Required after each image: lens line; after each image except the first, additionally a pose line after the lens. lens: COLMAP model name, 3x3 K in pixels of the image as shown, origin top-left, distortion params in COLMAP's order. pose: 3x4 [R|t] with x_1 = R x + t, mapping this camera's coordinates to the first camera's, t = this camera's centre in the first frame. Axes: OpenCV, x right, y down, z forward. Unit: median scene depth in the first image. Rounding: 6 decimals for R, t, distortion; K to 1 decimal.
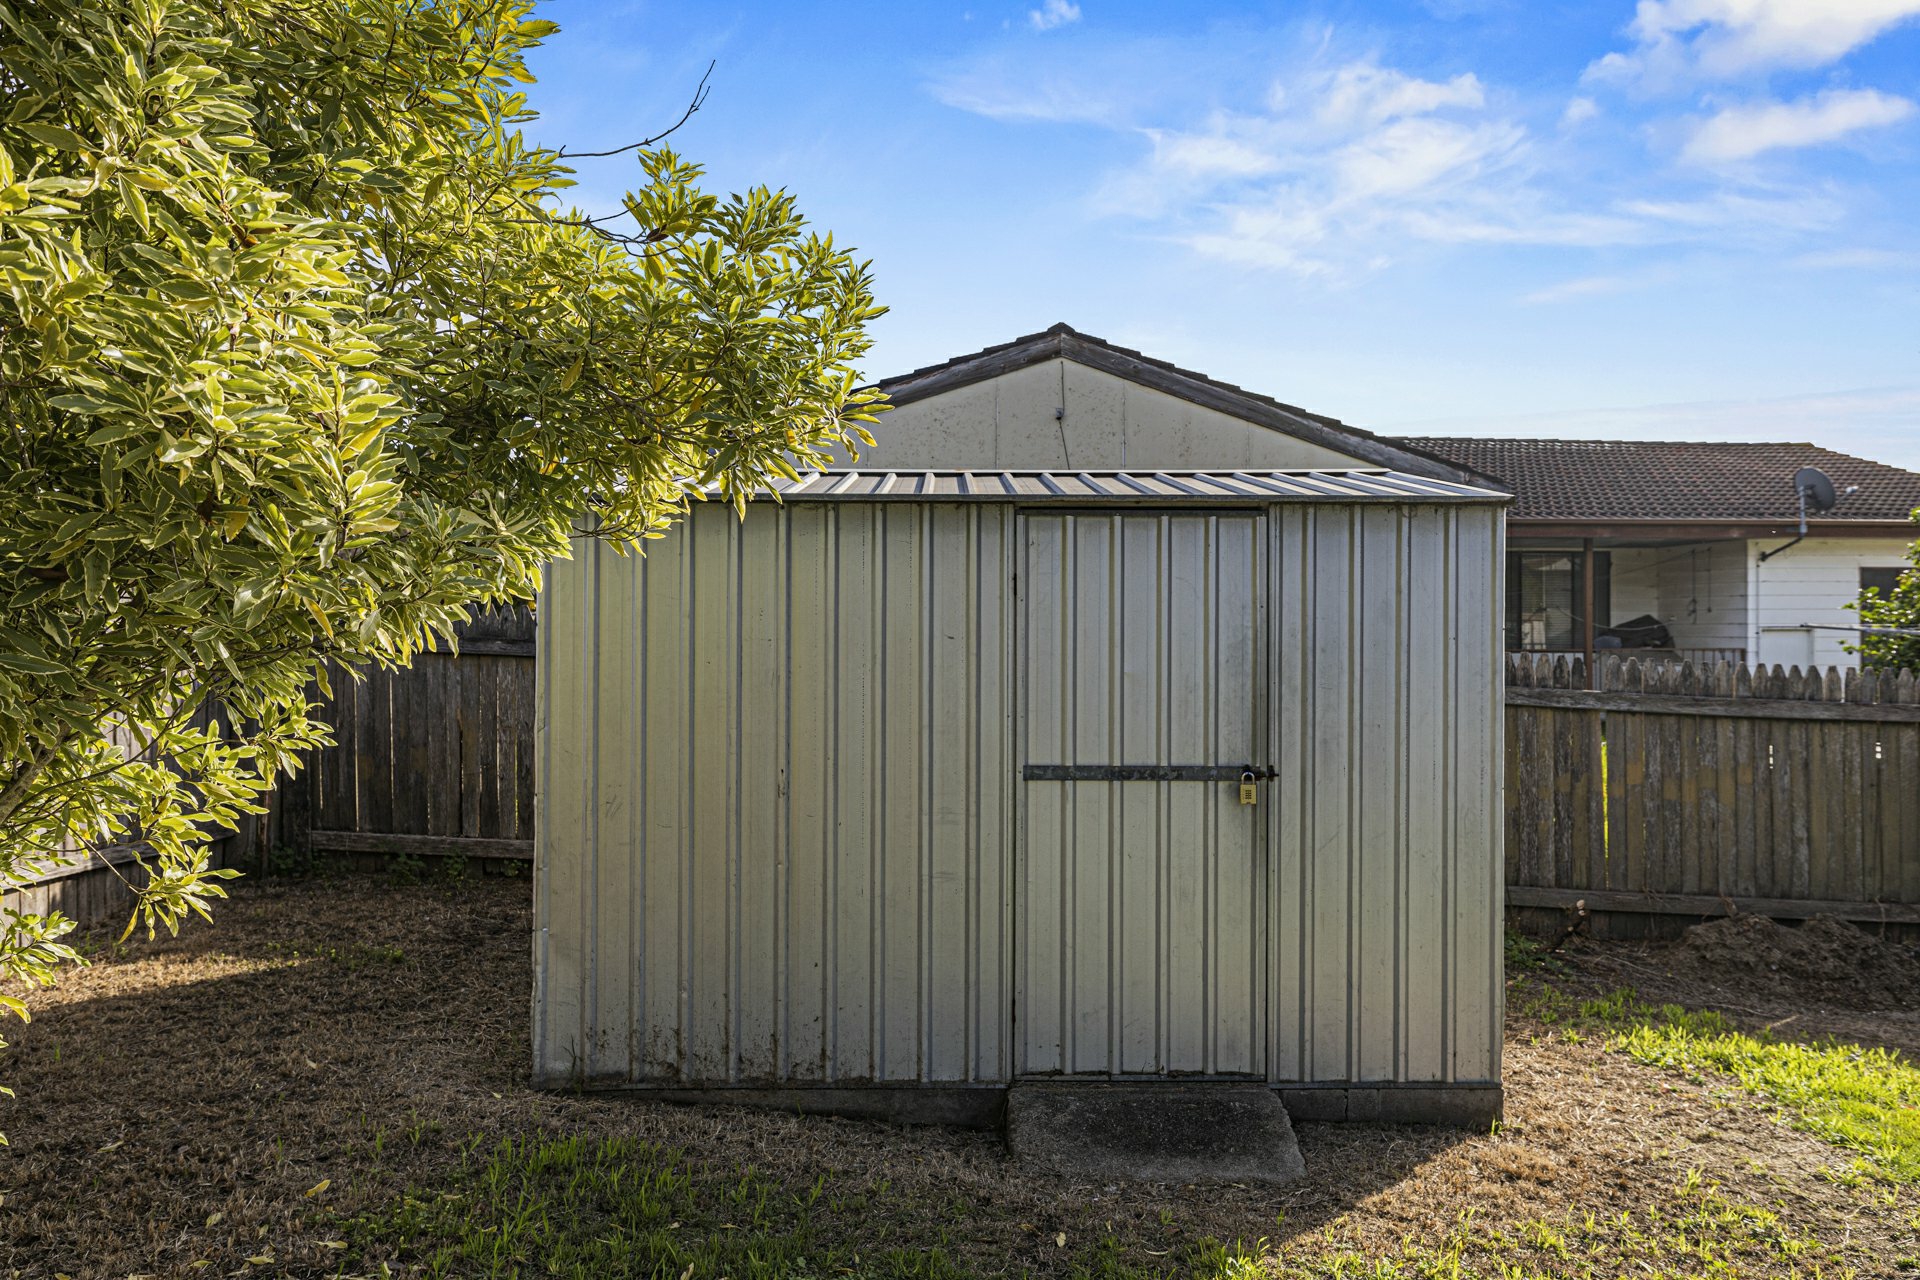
lens RADIAL K [[1387.4, 0, 961.4], [0, 1387.4, 638.9], [0, 0, 1]] dist [-0.000789, 0.000029]
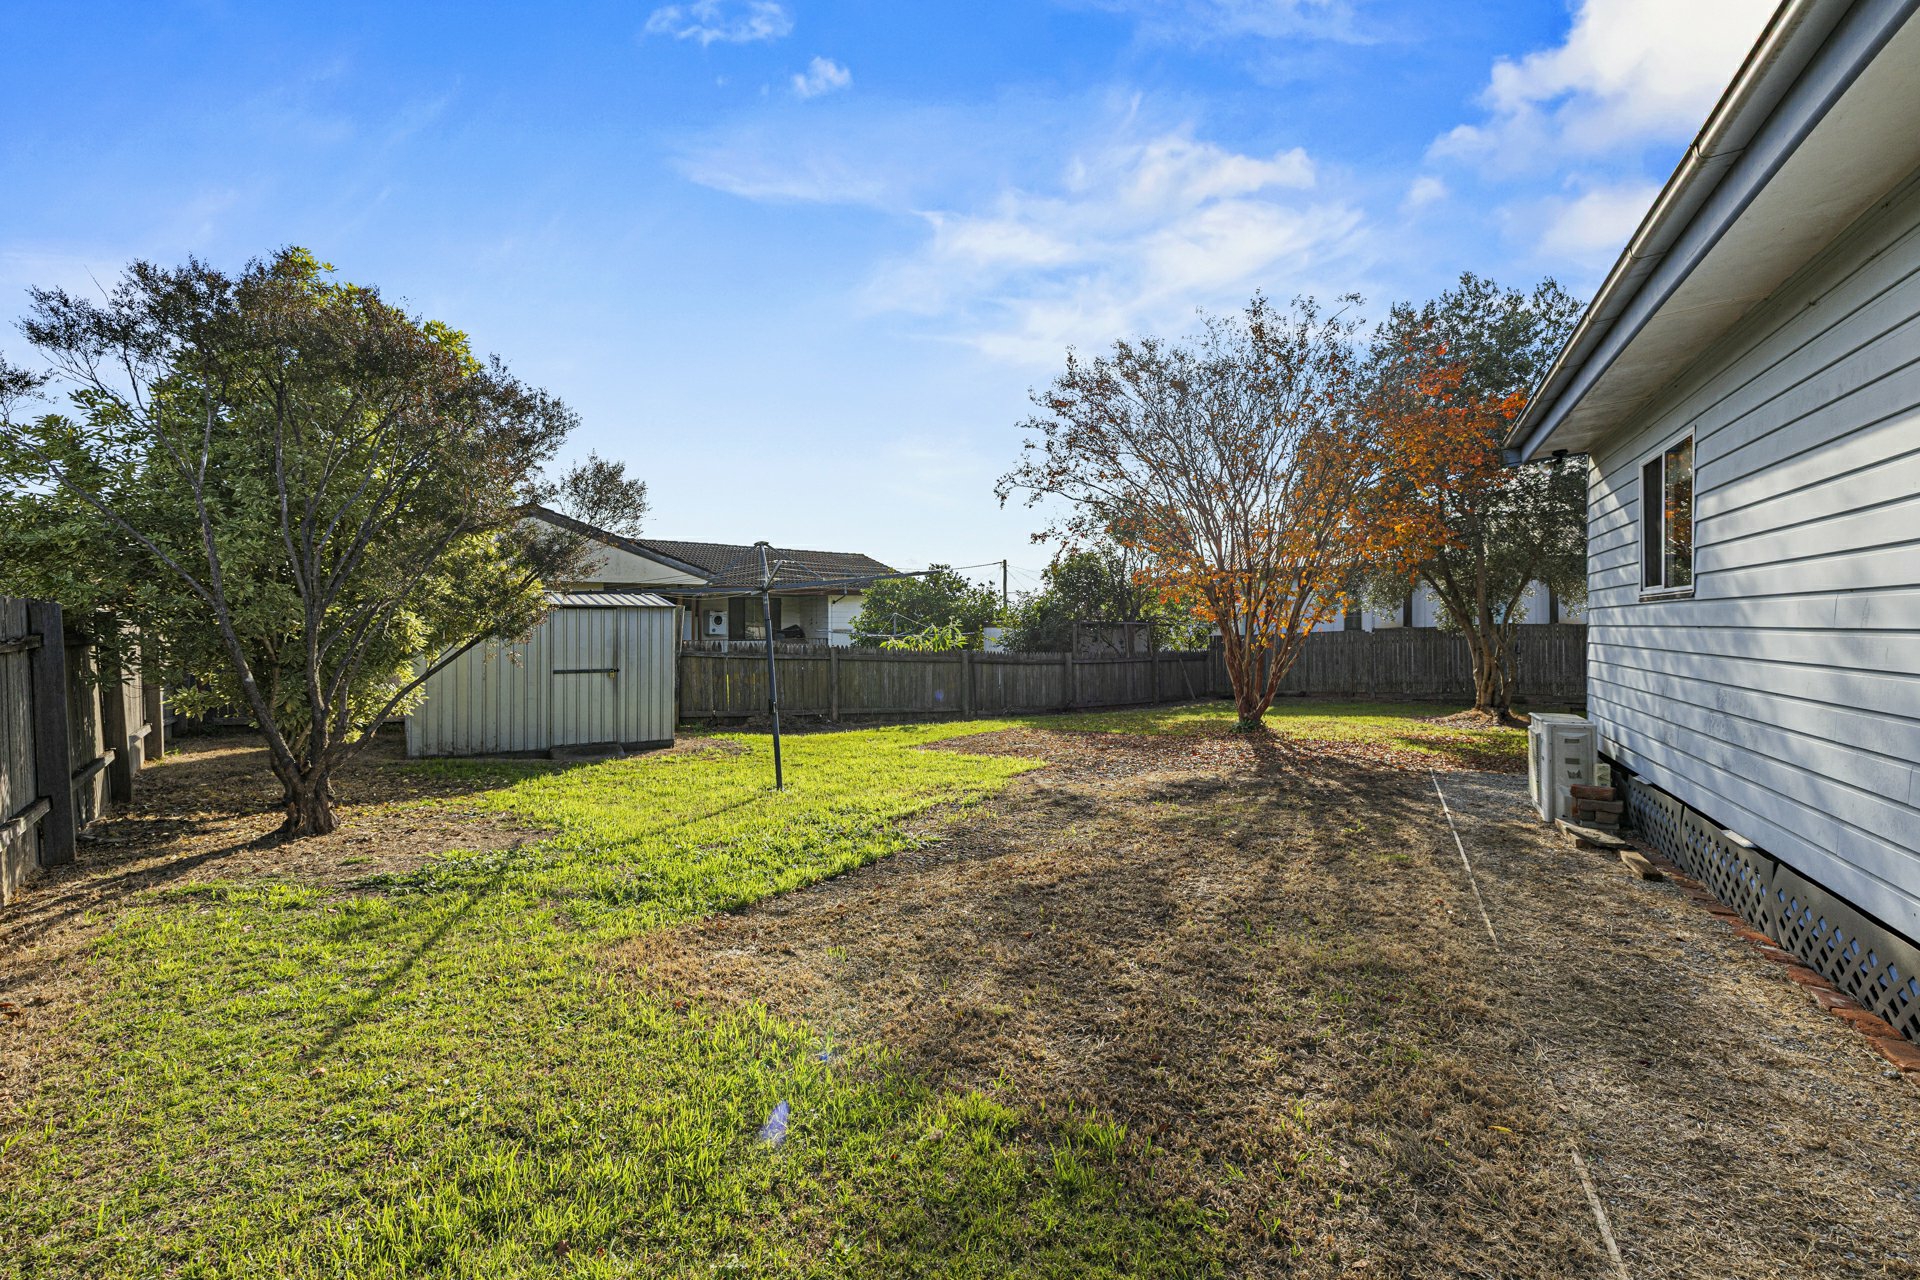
lens RADIAL K [[811.9, 0, 965.2], [0, 811.9, 633.8], [0, 0, 1]] dist [0.003517, -0.000282]
pose [[0.822963, -0.003814, 0.568083, -0.312352], [0.003323, 0.999993, 0.001900, -0.016019], [-0.568086, 0.000324, 0.822969, -1.641288]]
